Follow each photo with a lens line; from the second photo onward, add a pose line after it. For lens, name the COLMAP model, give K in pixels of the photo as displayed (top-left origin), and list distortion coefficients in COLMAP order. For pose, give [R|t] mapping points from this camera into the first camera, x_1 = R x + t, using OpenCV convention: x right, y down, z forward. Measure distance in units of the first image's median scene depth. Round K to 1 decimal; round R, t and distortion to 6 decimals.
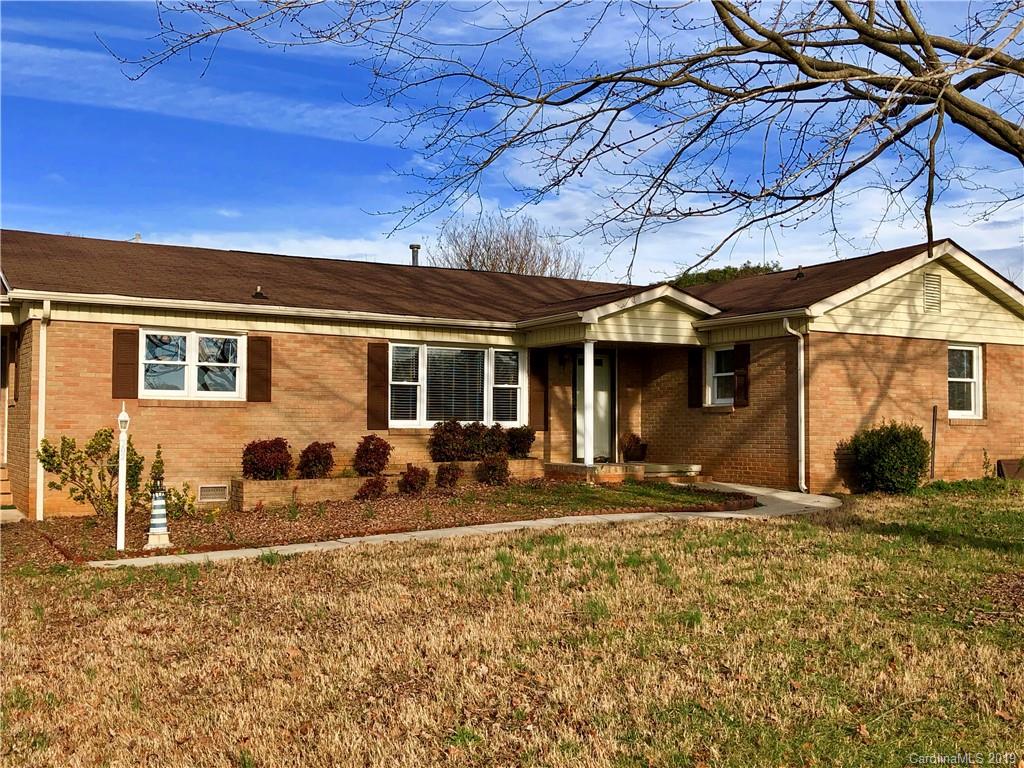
lens RADIAL K [[1039.4, 0, 512.0], [0, 1039.4, 384.0], [0, 0, 1]] dist [0.031356, -0.013261]
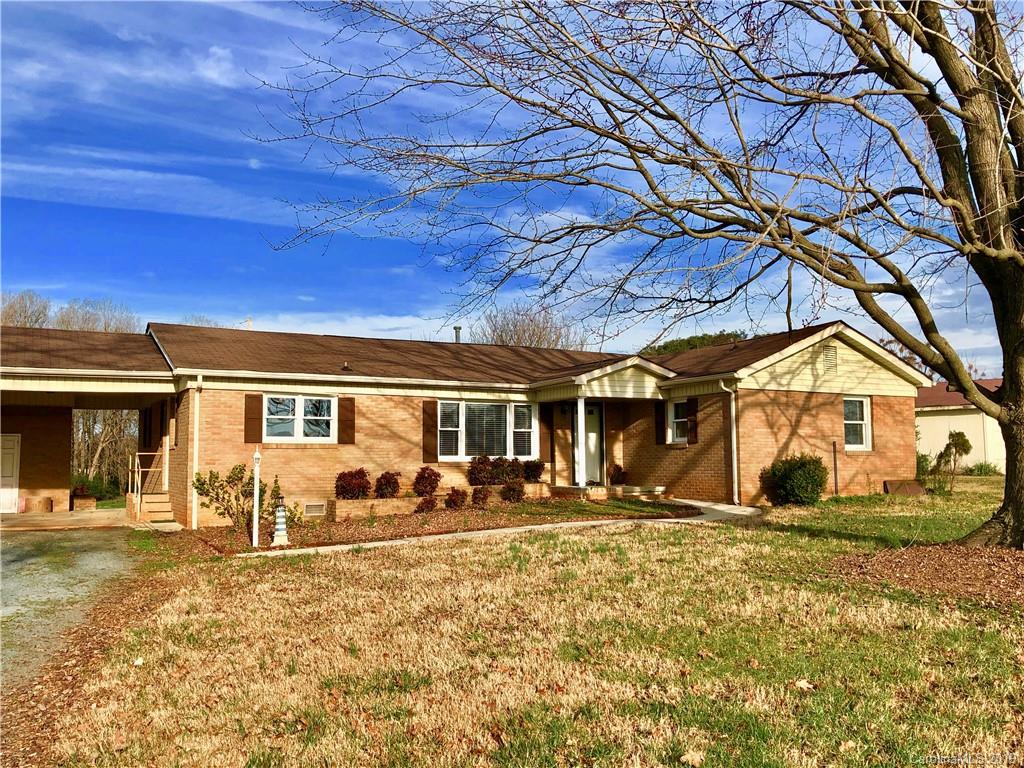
lens RADIAL K [[949.9, 0, 512.0], [0, 949.9, 384.0], [0, 0, 1]] dist [0.072740, -0.000770]
pose [[0.998684, -0.015189, -0.048989, 0.046500], [0.013011, 0.998926, -0.044471, -0.003913], [0.049612, 0.043775, 0.997809, -0.286107]]
